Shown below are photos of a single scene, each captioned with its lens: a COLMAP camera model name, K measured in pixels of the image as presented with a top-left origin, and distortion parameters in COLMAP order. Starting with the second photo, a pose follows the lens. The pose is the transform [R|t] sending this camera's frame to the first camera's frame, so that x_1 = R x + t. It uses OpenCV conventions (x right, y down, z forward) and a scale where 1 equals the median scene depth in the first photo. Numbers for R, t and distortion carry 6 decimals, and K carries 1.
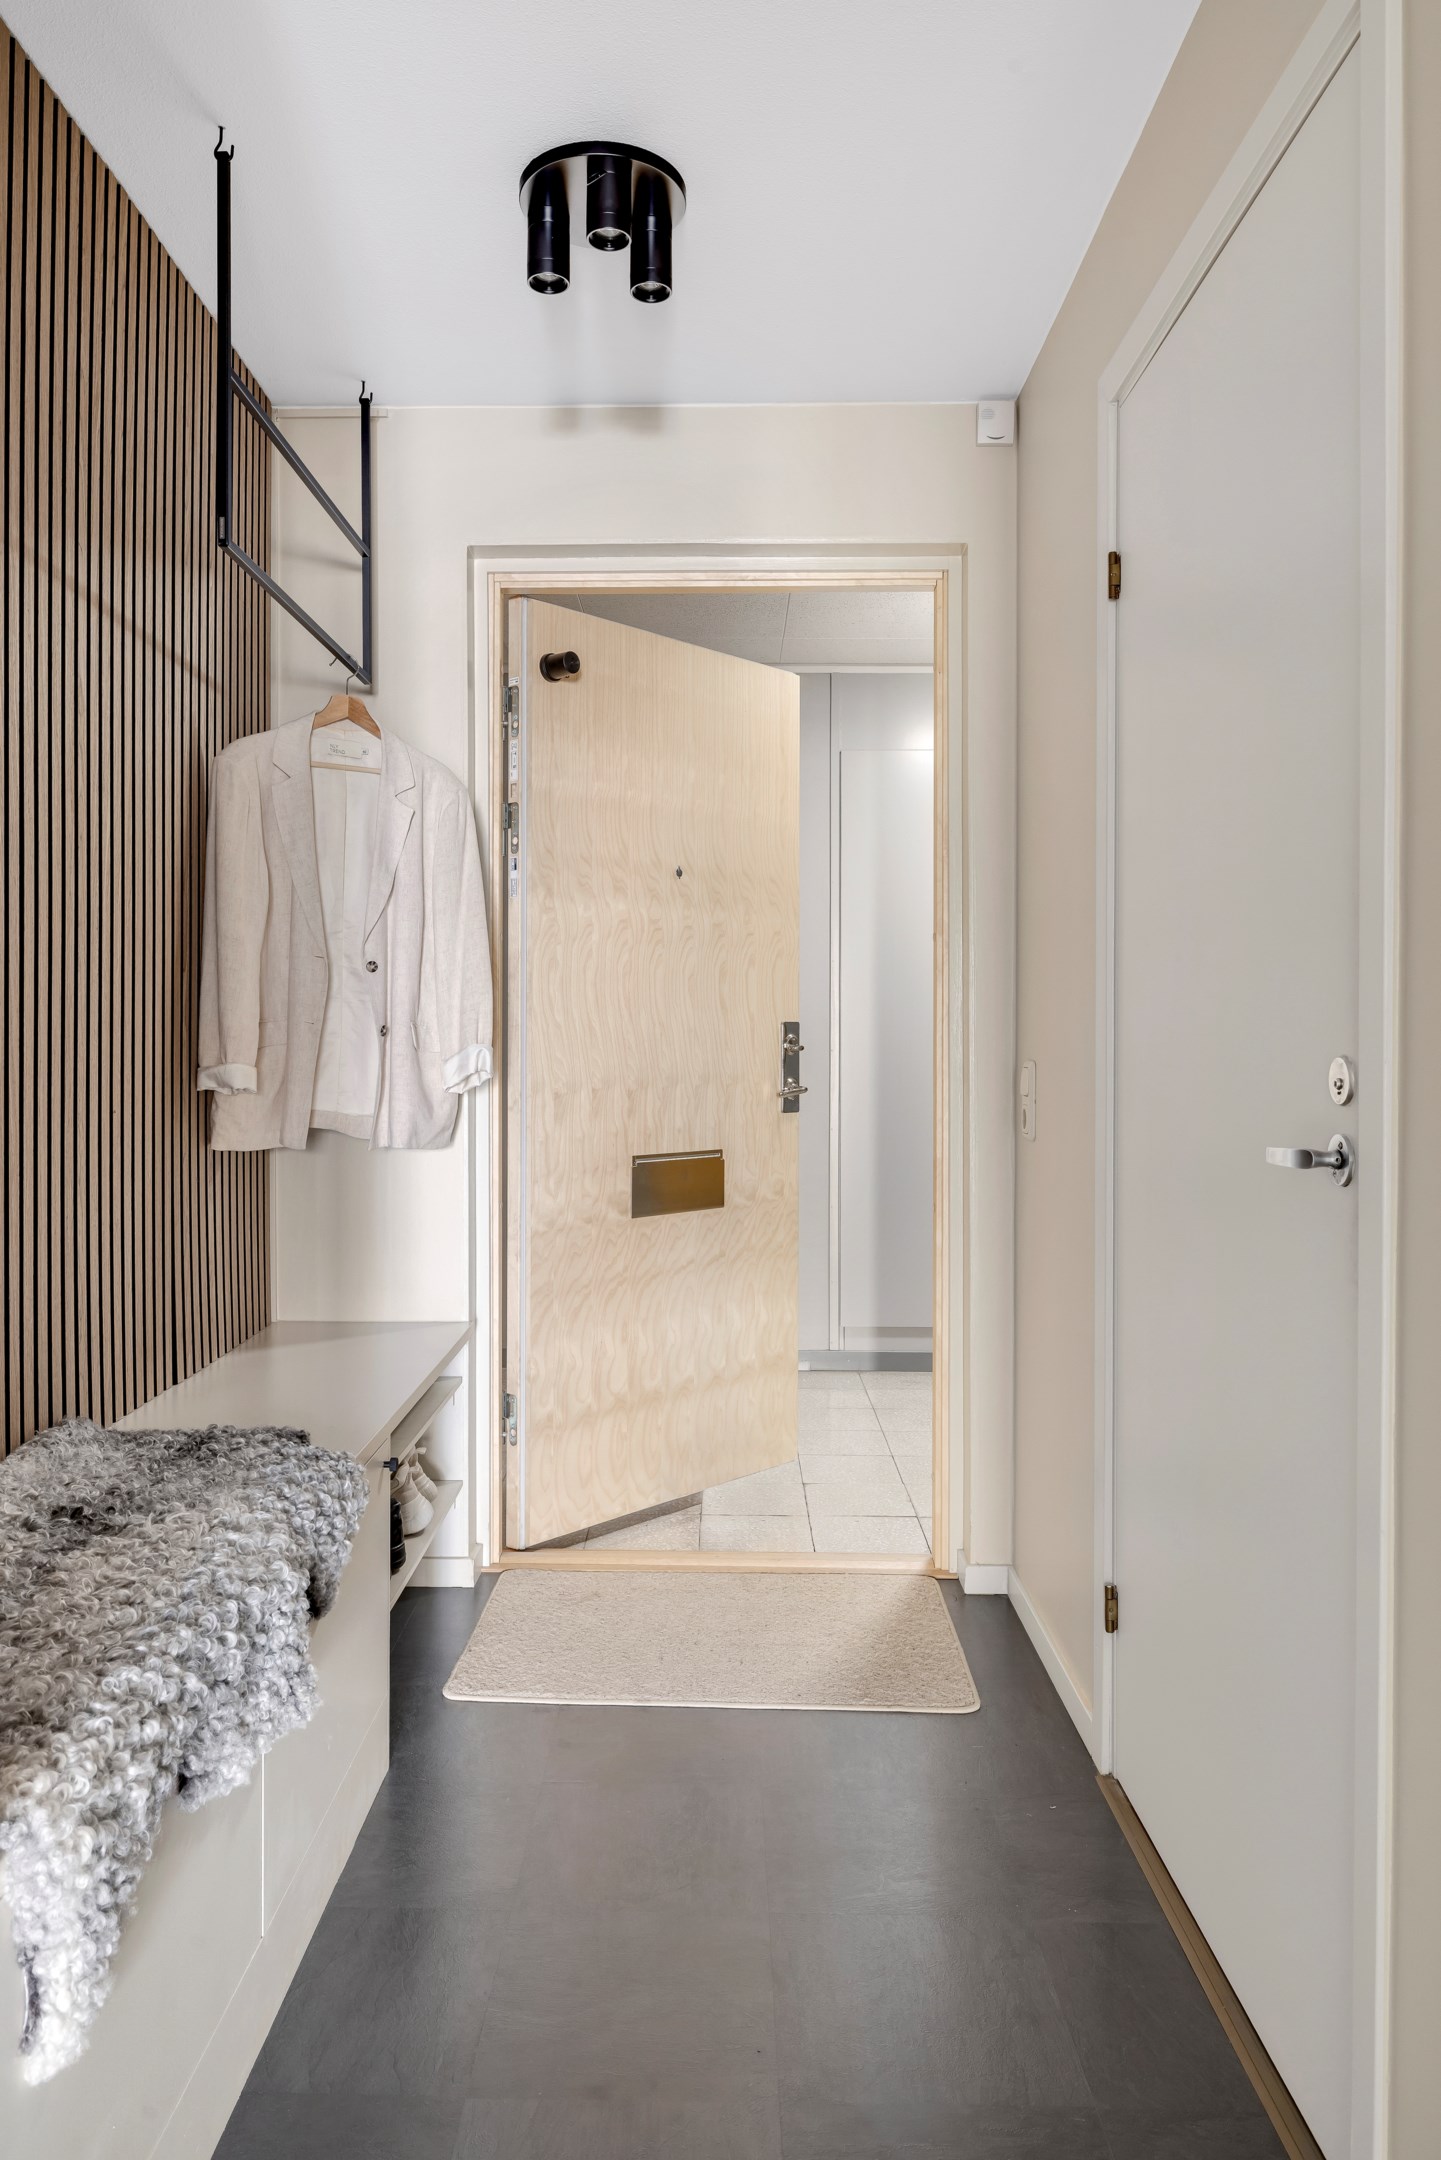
lens RADIAL K [[1672.4, 0, 701.0], [0, 1672.4, 1063.4], [0, 0, 1]] dist [0.002294, 0.003926]
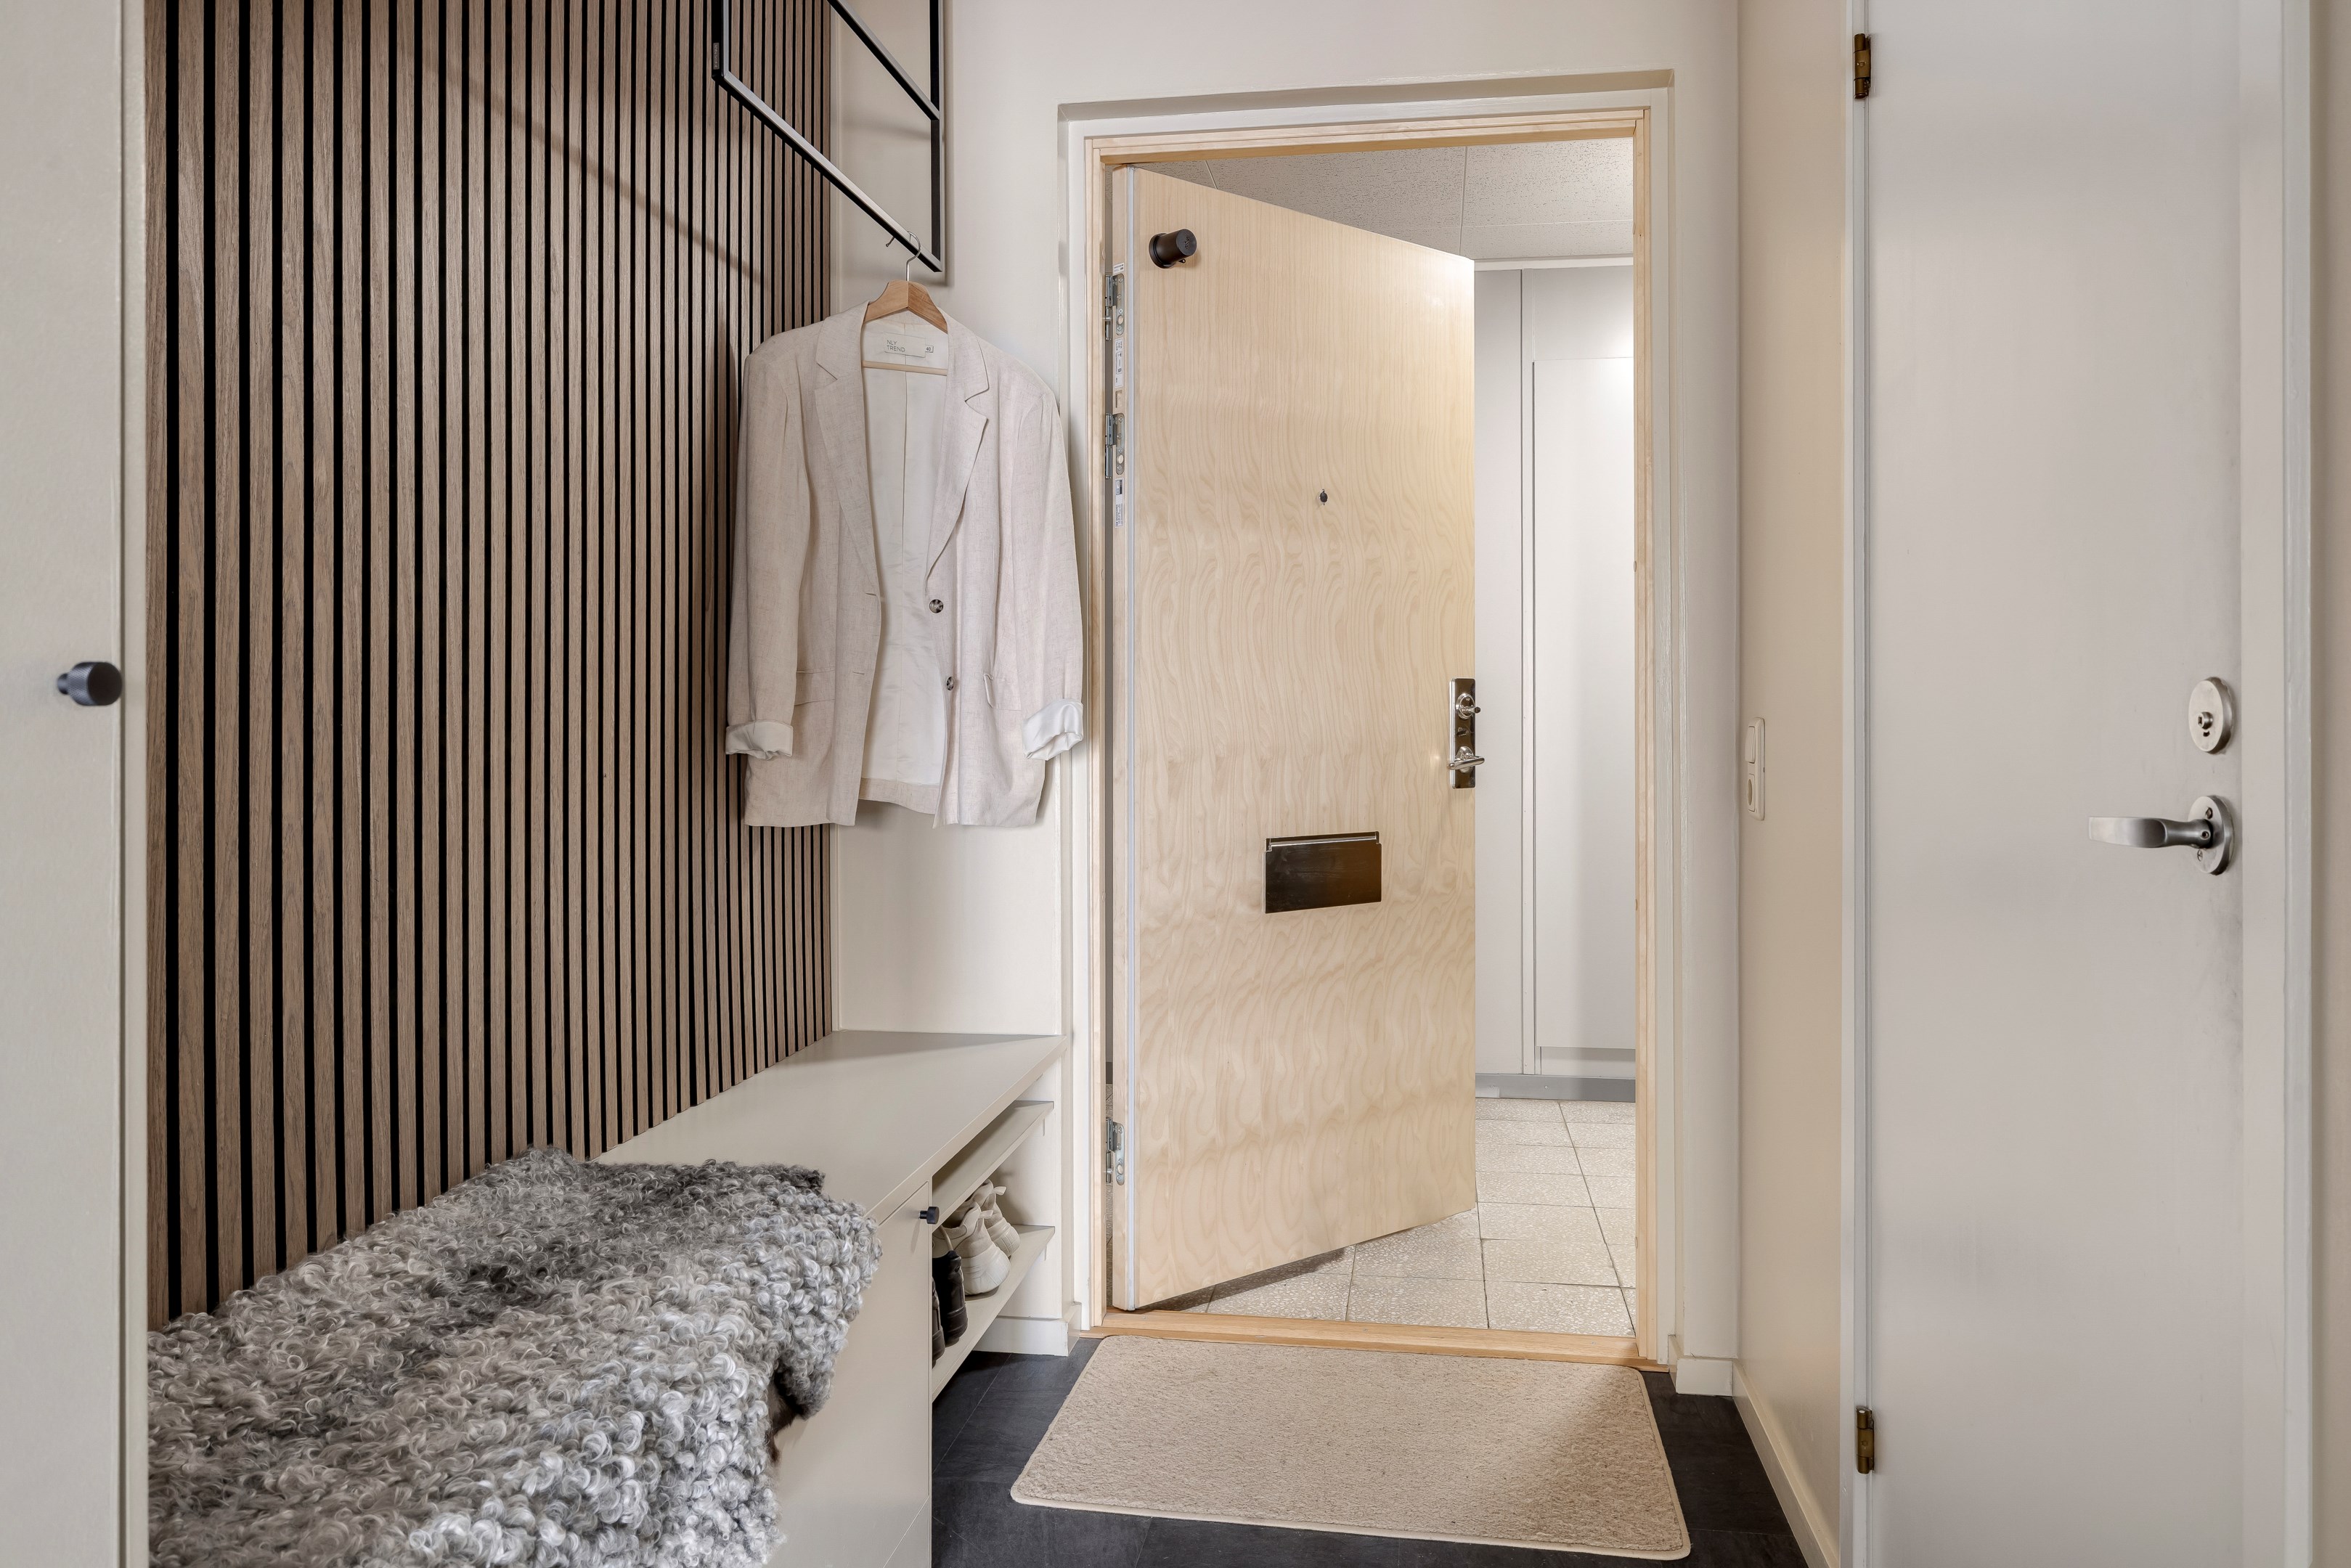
lens RADIAL K [[1781.4, 0, 1177.4], [0, 1781.4, 731.4], [0, 0, 1]] dist [0.000573, 0.005944]
pose [[0.990871, -0.002115, -0.134797, 0.040340], [0.000653, 0.999941, -0.010888, 0.013790], [0.134812, 0.010701, 0.990813, 0.136902]]
